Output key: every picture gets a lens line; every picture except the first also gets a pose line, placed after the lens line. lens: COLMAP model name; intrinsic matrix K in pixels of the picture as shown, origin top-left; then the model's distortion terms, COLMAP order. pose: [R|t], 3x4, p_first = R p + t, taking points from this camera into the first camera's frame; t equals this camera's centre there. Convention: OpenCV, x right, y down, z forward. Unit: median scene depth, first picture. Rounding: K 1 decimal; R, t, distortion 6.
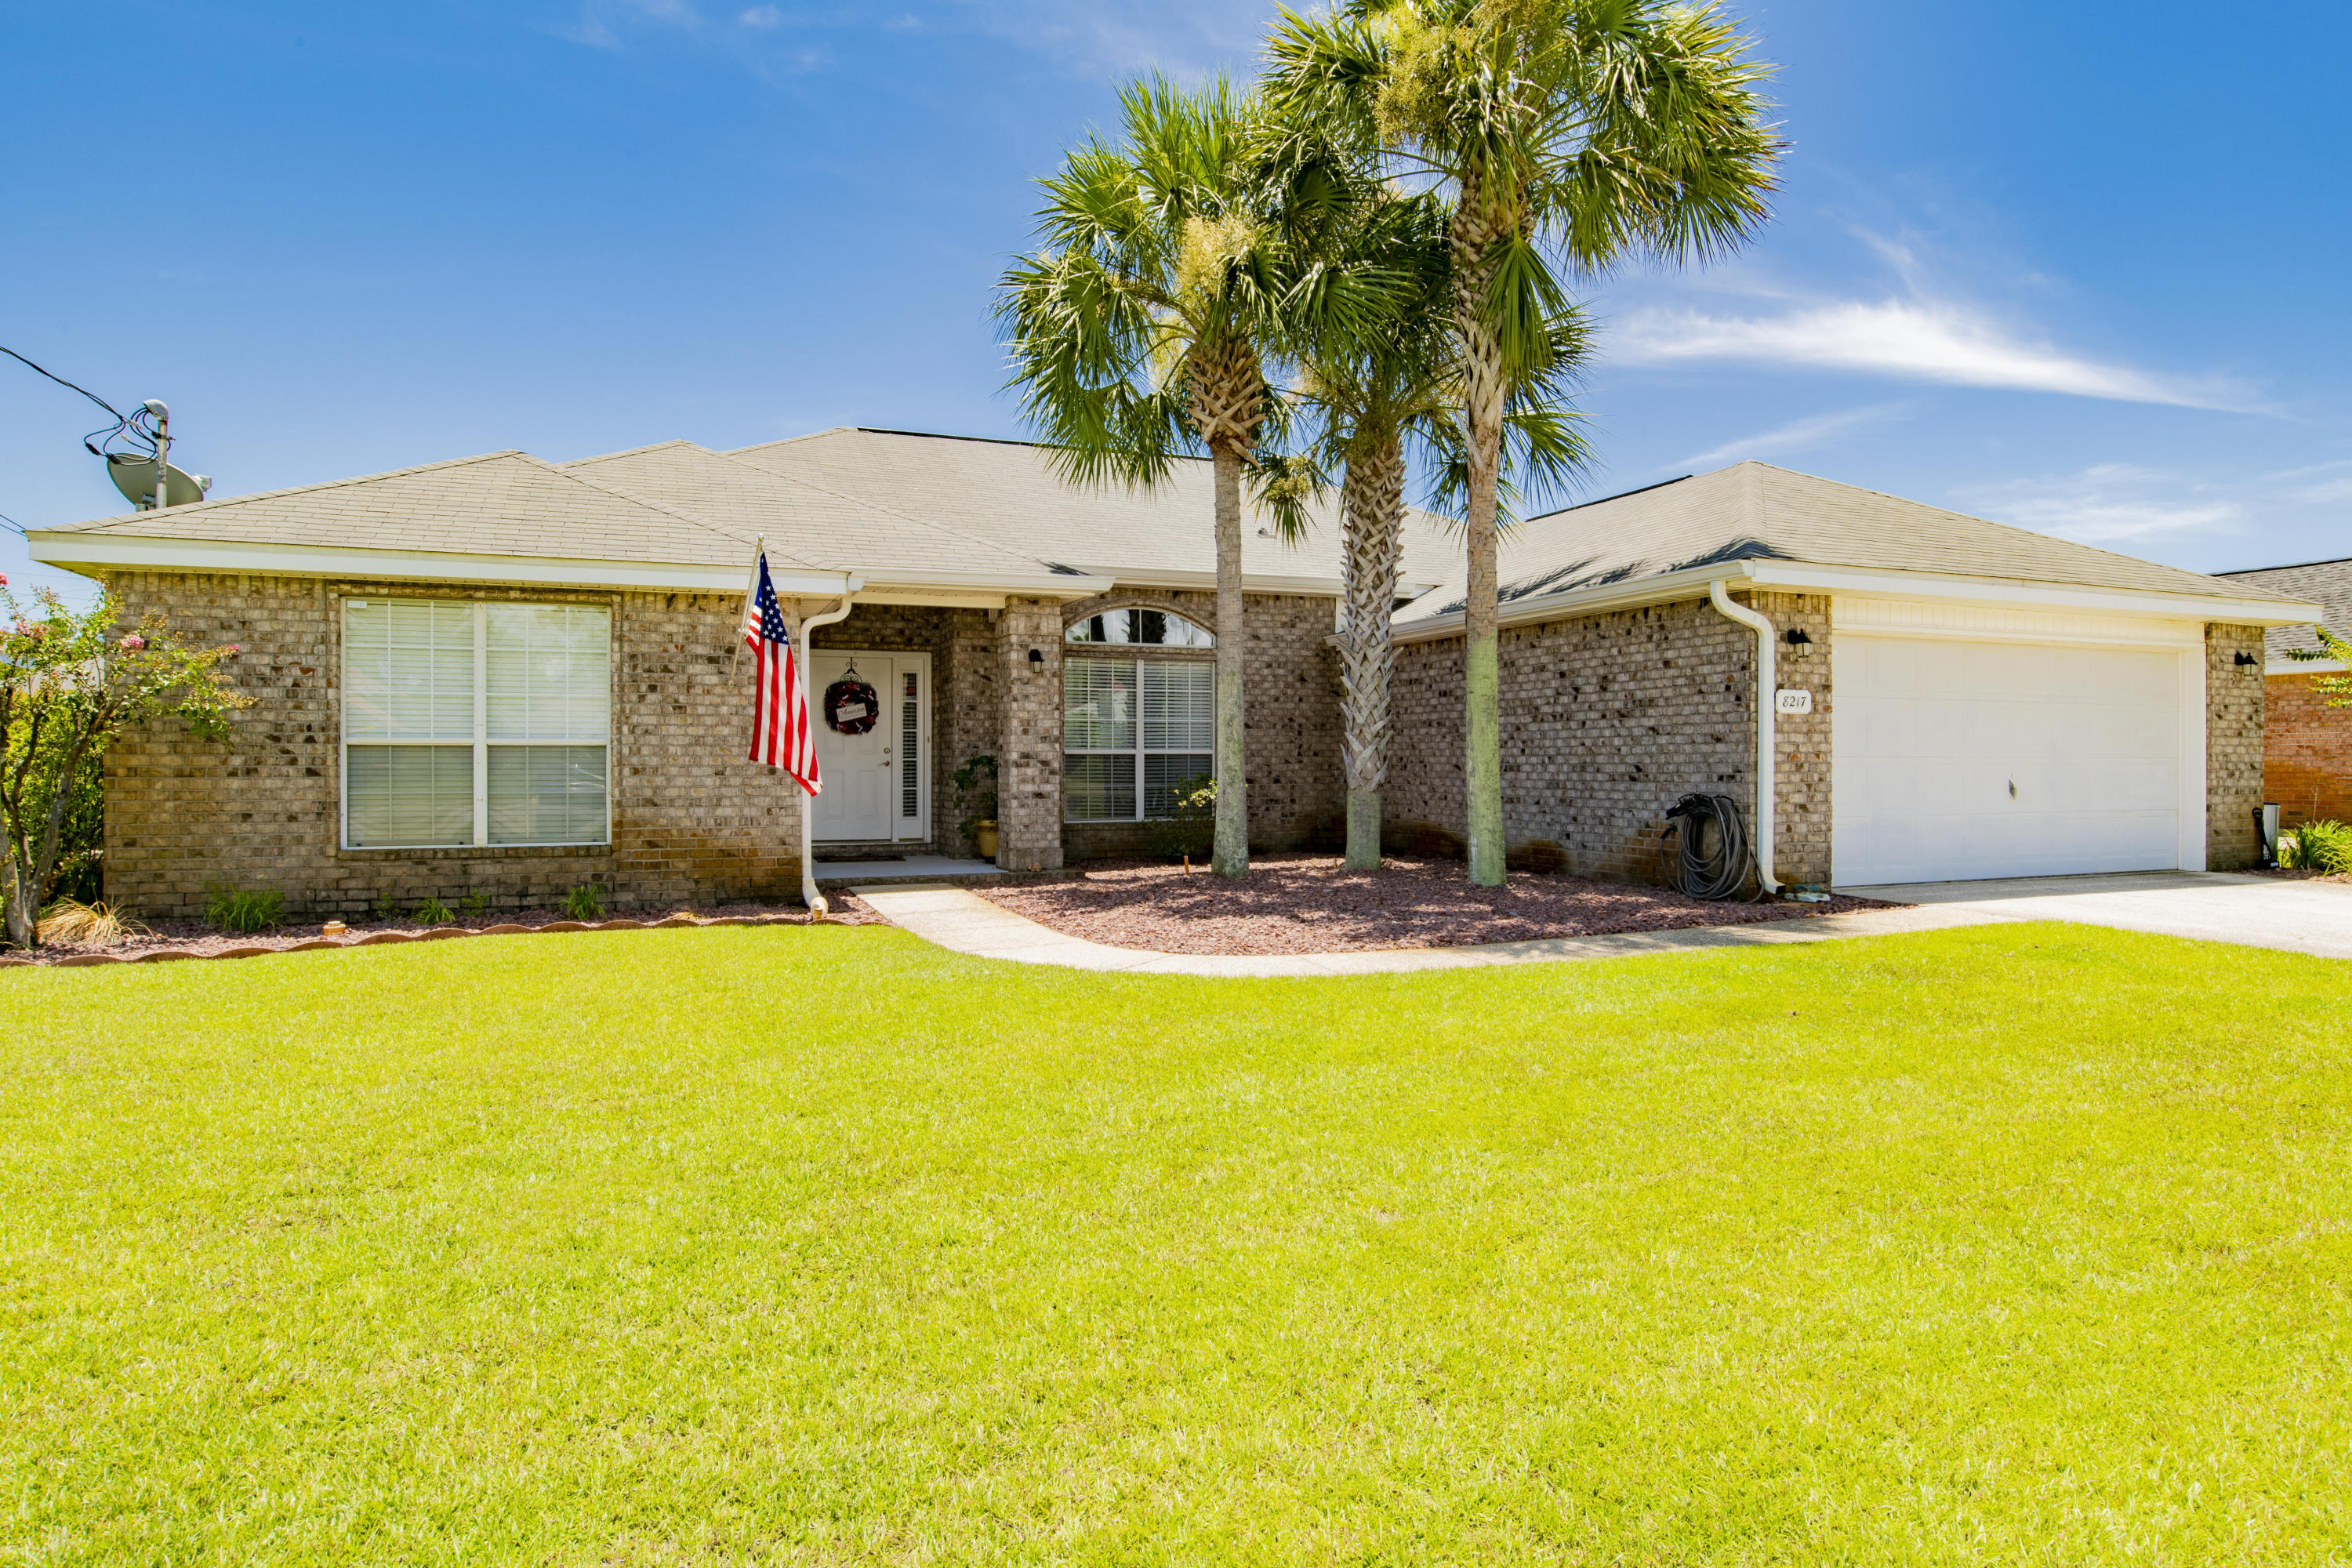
lens RADIAL K [[1317.8, 0, 1180.7], [0, 1317.8, 773.3], [0, 0, 1]] dist [-0.058608, 0.024585]
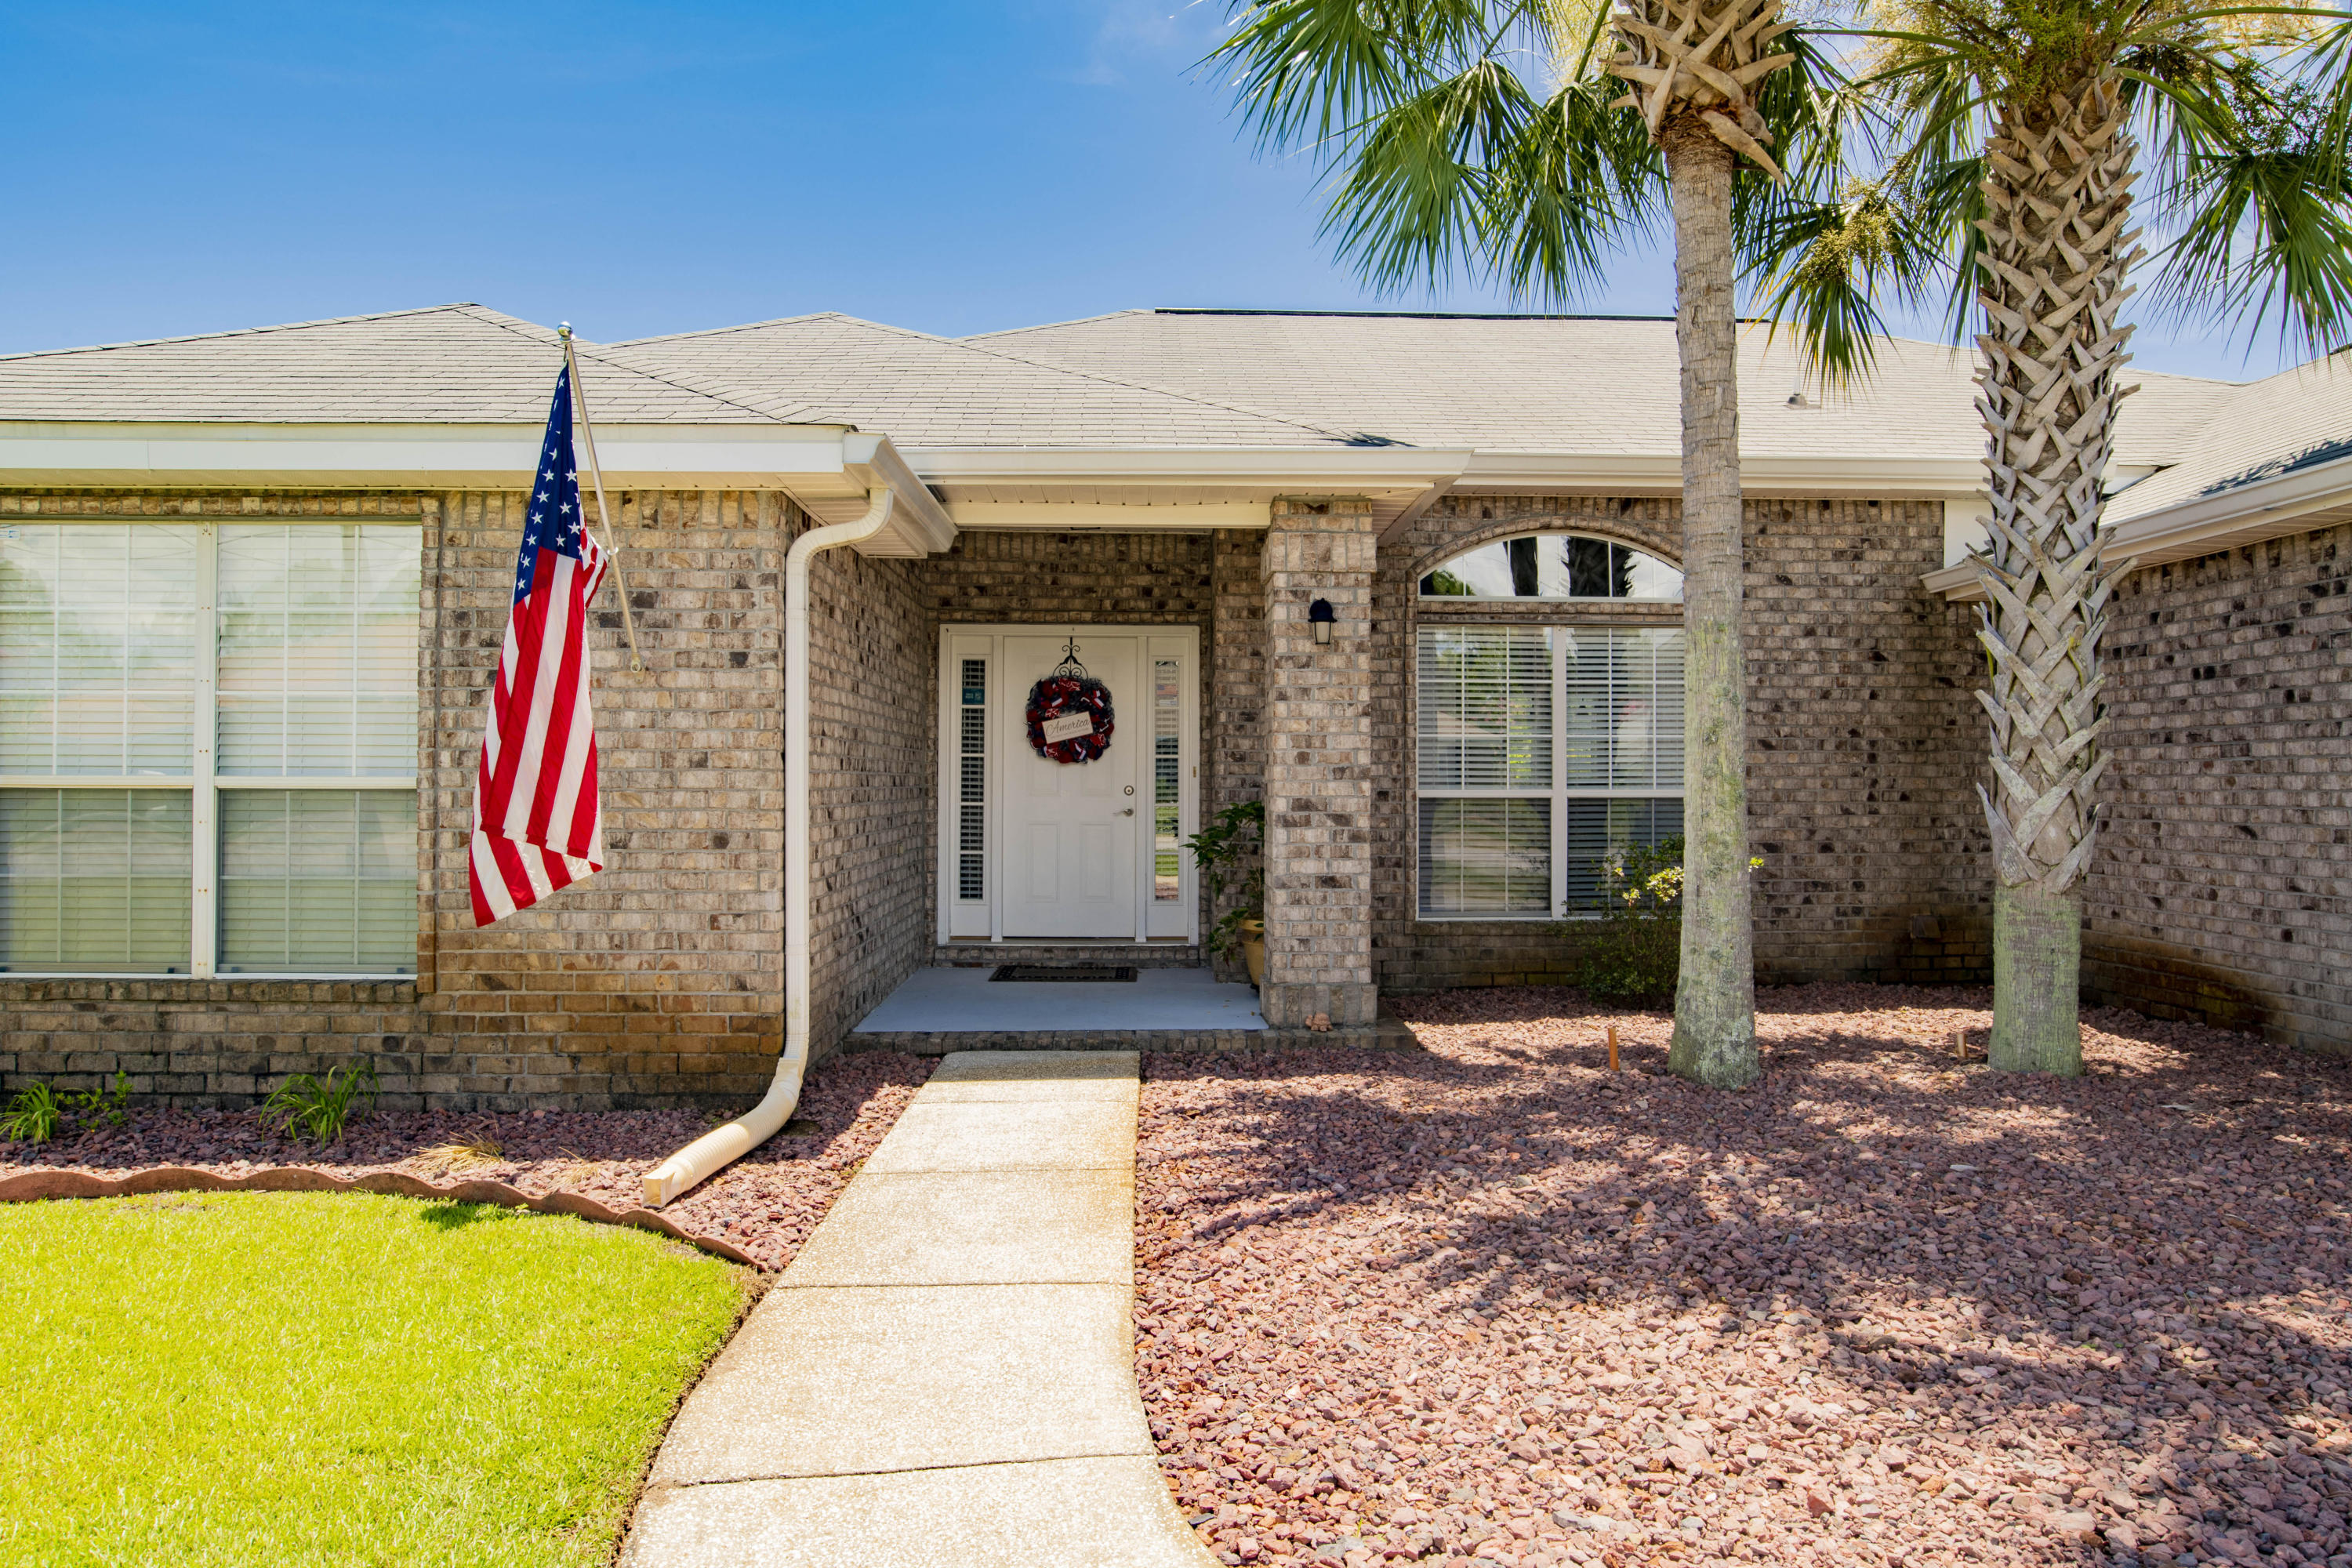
lens RADIAL K [[1469.8, 0, 1186.4], [0, 1469.8, 772.5], [0, 0, 1]] dist [-0.059292, 0.034252]
pose [[0.941586, -0.001437, -0.336771, 0.035846], [-0.005509, 0.999791, -0.019668, -0.015363], [0.336729, 0.020375, 0.941381, 0.467293]]
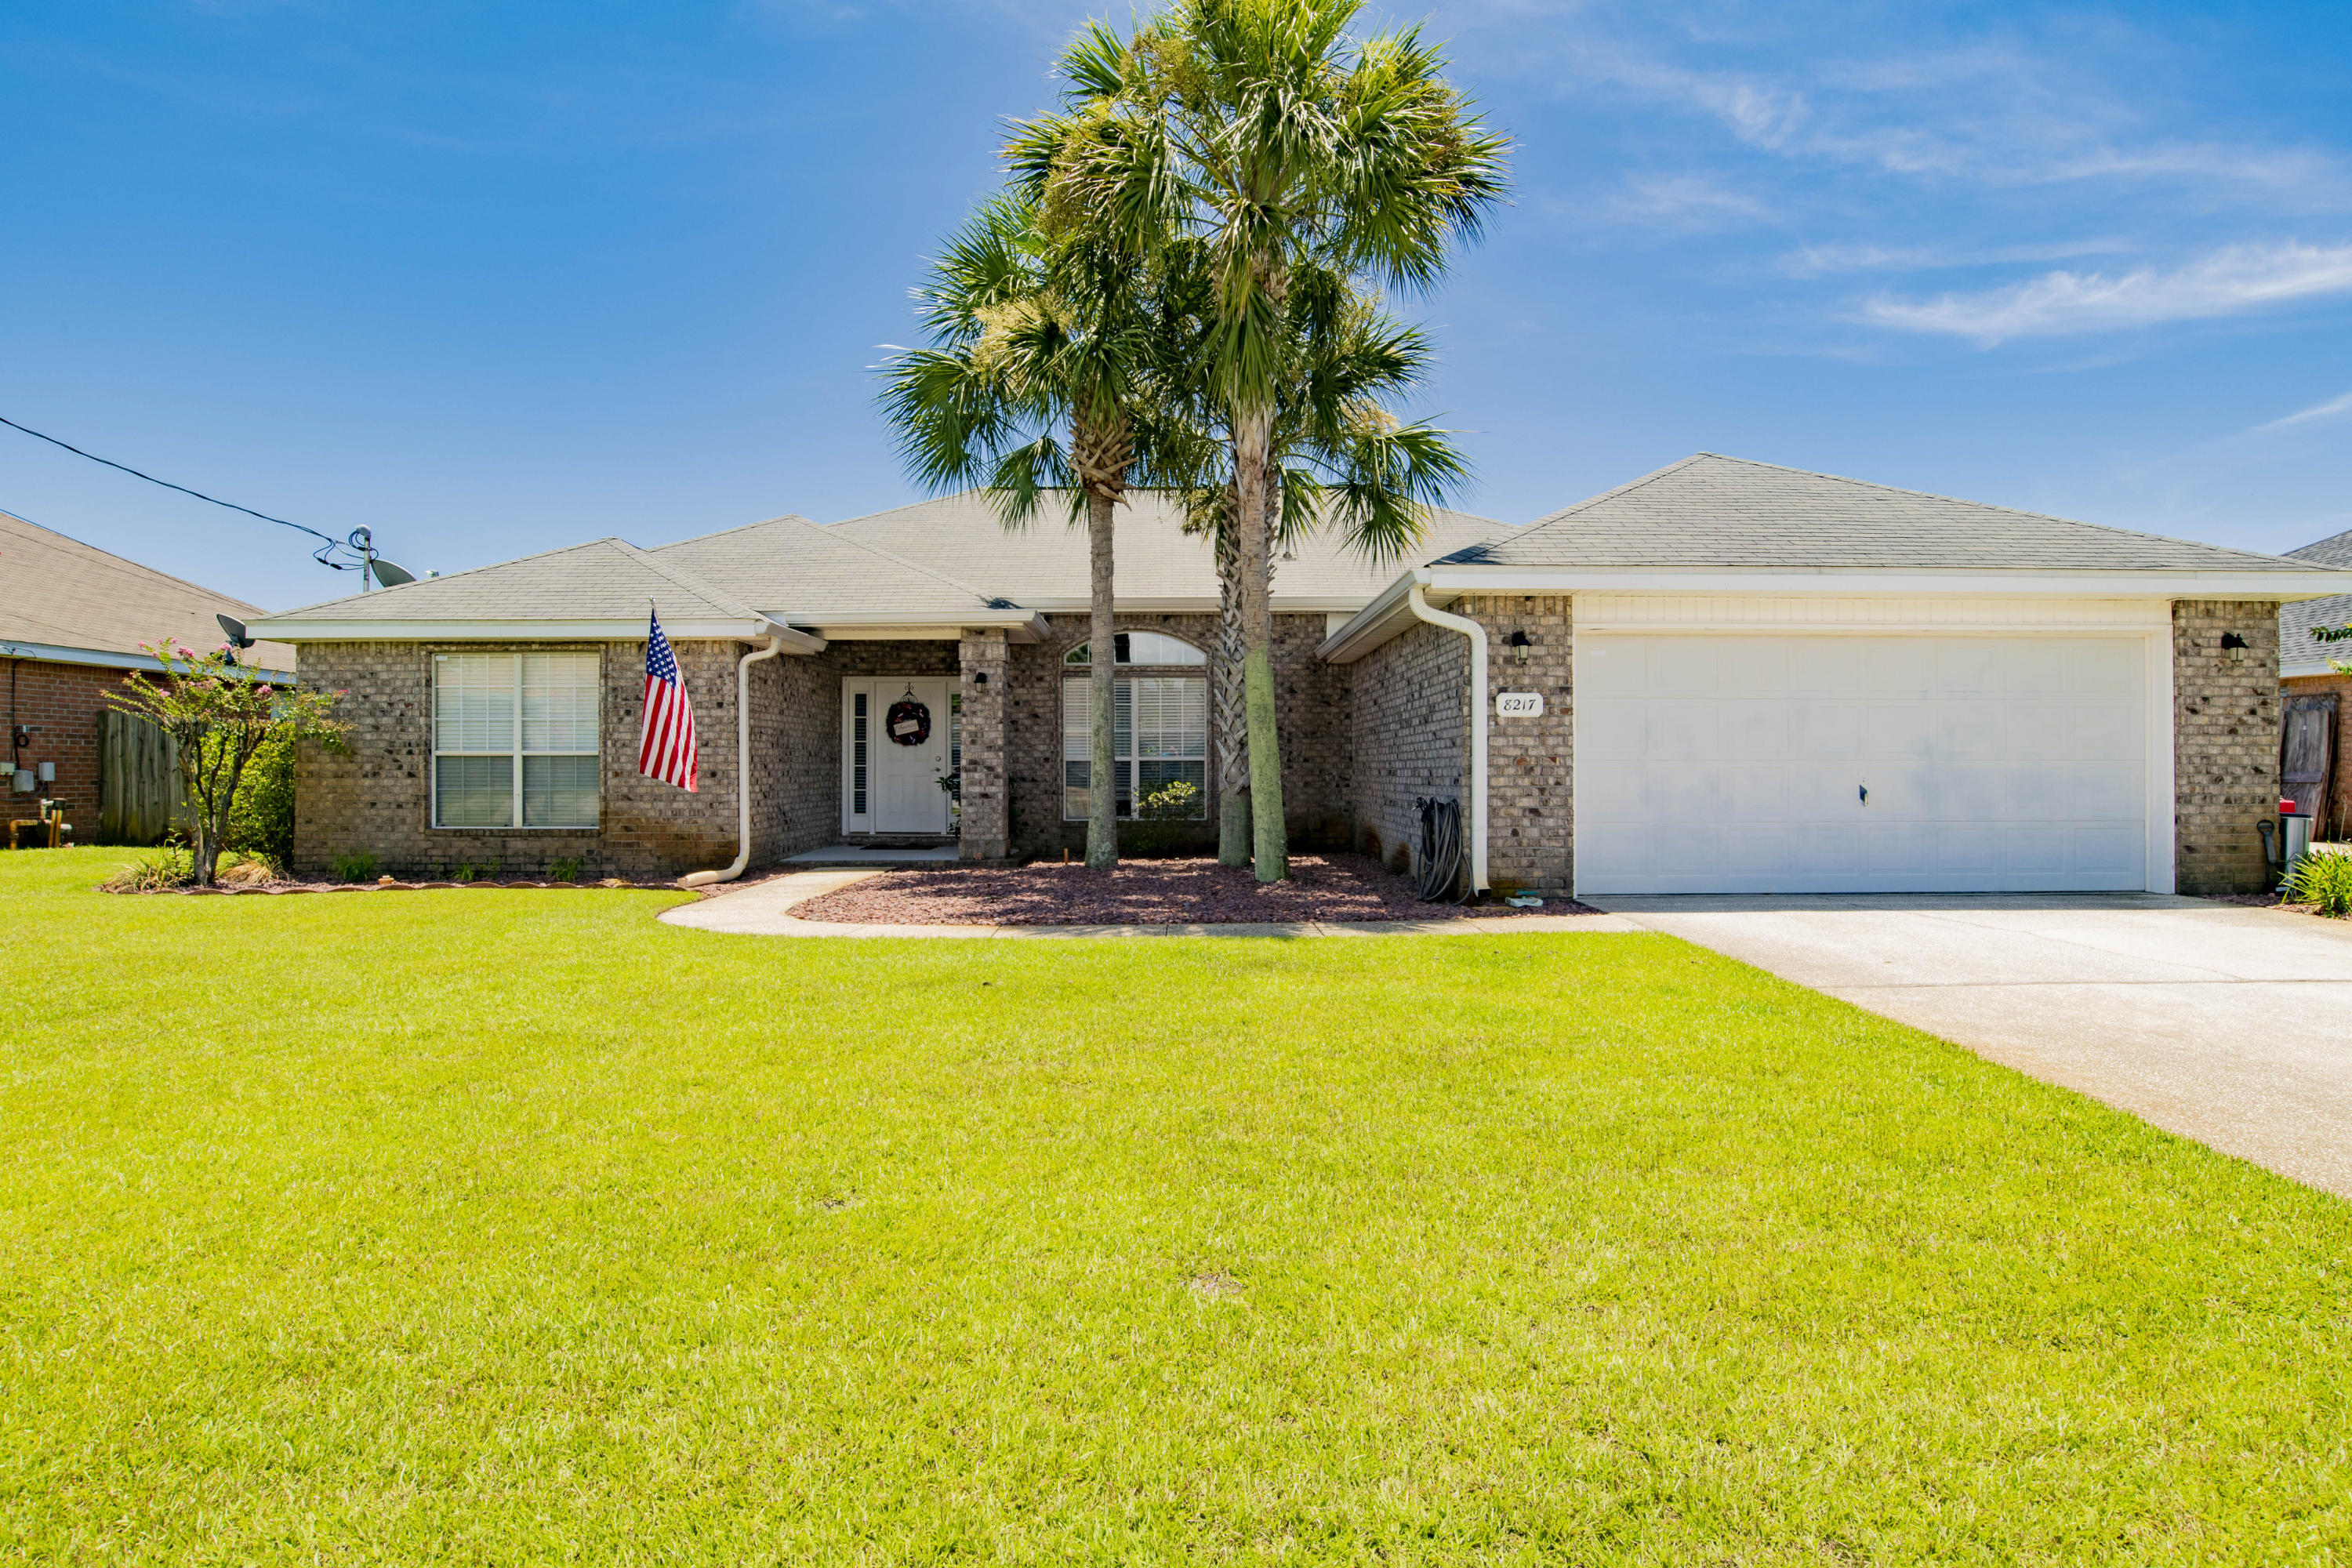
lens RADIAL K [[1244.2, 0, 1162.4], [0, 1244.2, 769.4], [0, 0, 1]] dist [-0.061142, 0.024863]
pose [[0.932355, -0.001160, -0.361543, 0.474206], [-0.002220, 0.999958, -0.008934, 0.002754], [0.361538, 0.009133, 0.932312, 0.017406]]
